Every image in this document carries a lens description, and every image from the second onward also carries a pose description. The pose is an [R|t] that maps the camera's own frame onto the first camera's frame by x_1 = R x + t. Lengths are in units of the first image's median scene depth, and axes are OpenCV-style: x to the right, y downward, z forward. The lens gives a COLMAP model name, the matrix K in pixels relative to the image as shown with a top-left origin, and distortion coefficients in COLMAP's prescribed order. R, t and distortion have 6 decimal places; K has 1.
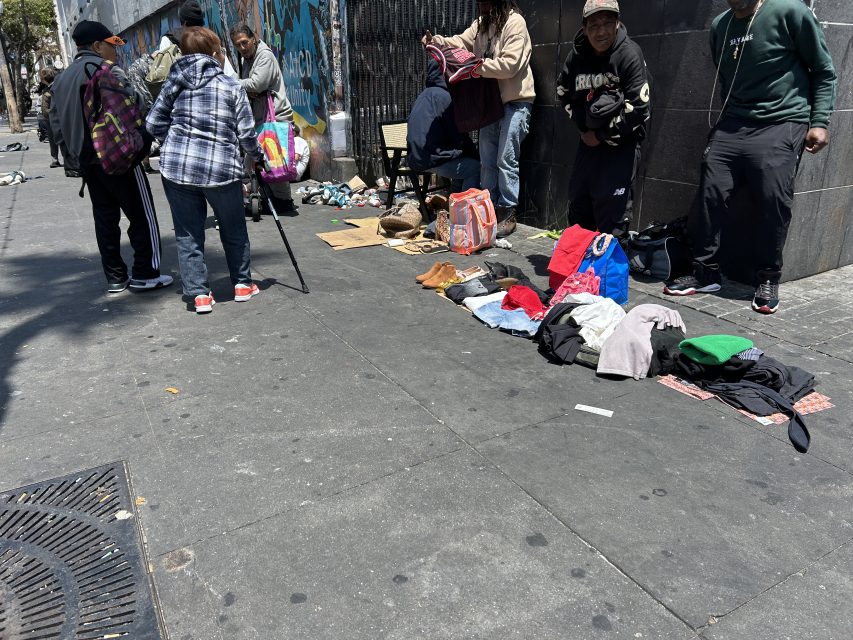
lens RADIAL K [[647.3, 0, 426.5], [0, 647.3, 320.0], [0, 0, 1]] dist [0.041366, -0.006060]
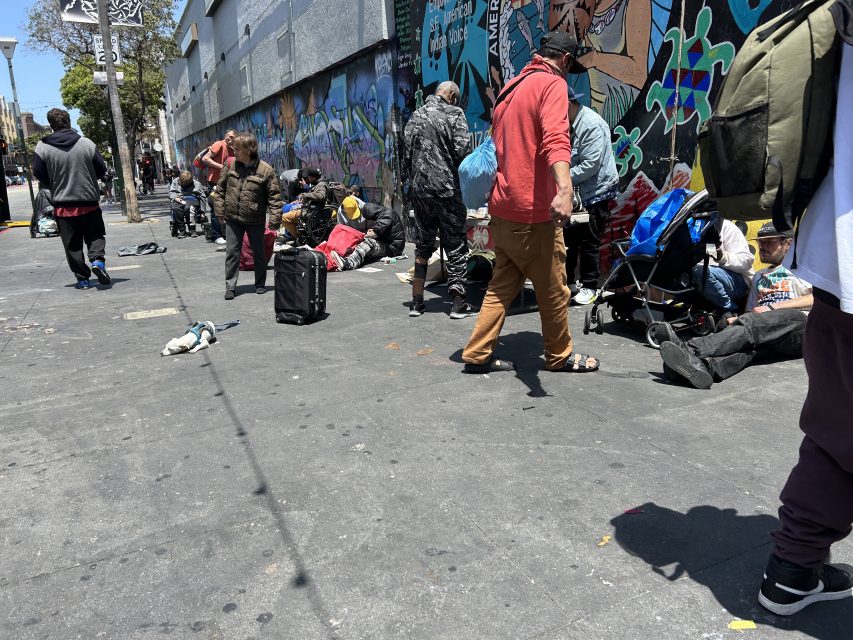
lens RADIAL K [[647.3, 0, 426.5], [0, 647.3, 320.0], [0, 0, 1]] dist [0.041366, -0.006060]
pose [[0.995907, -0.004251, -0.090282, -0.244425], [-0.004921, 0.994861, -0.101133, -0.108381], [0.090248, 0.101163, 0.990768, 0.309000]]
